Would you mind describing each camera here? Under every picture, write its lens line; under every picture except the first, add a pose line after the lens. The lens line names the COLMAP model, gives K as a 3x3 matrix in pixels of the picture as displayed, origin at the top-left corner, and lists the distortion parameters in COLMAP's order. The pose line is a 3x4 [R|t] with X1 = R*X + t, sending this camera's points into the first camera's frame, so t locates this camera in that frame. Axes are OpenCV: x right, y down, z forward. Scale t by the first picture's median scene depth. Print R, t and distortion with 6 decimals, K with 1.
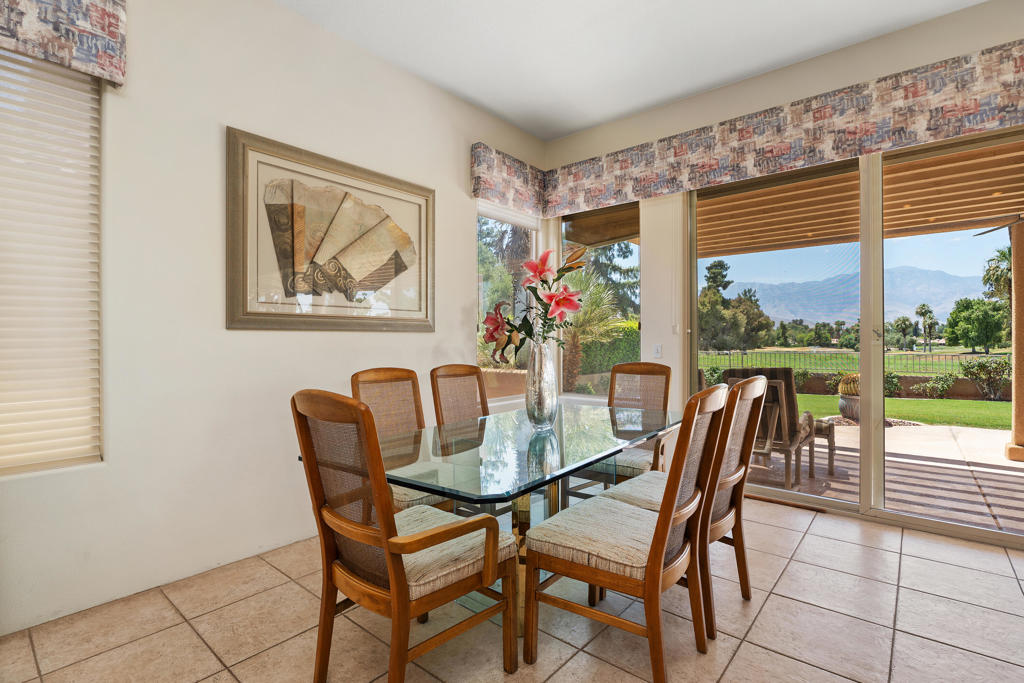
lens RADIAL K [[482.3, 0, 512.0], [0, 482.3, 341.5], [0, 0, 1]] dist [-0.011222, 0.000386]
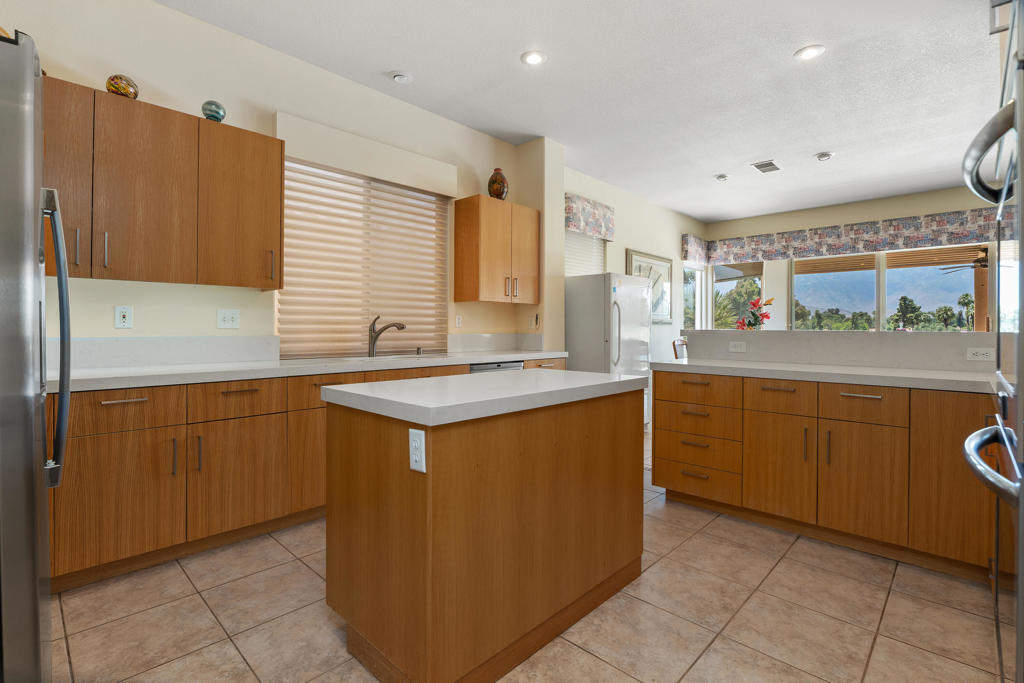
lens RADIAL K [[478.9, 0, 511.9], [0, 478.9, 327.1], [0, 0, 1]] dist [-0.002916, -0.000613]
pose [[0.998459, 0.006577, -0.055101, -0.701705], [-0.006779, 0.999971, -0.003472, 0.002492], [0.055076, 0.003840, 0.998475, -1.095956]]
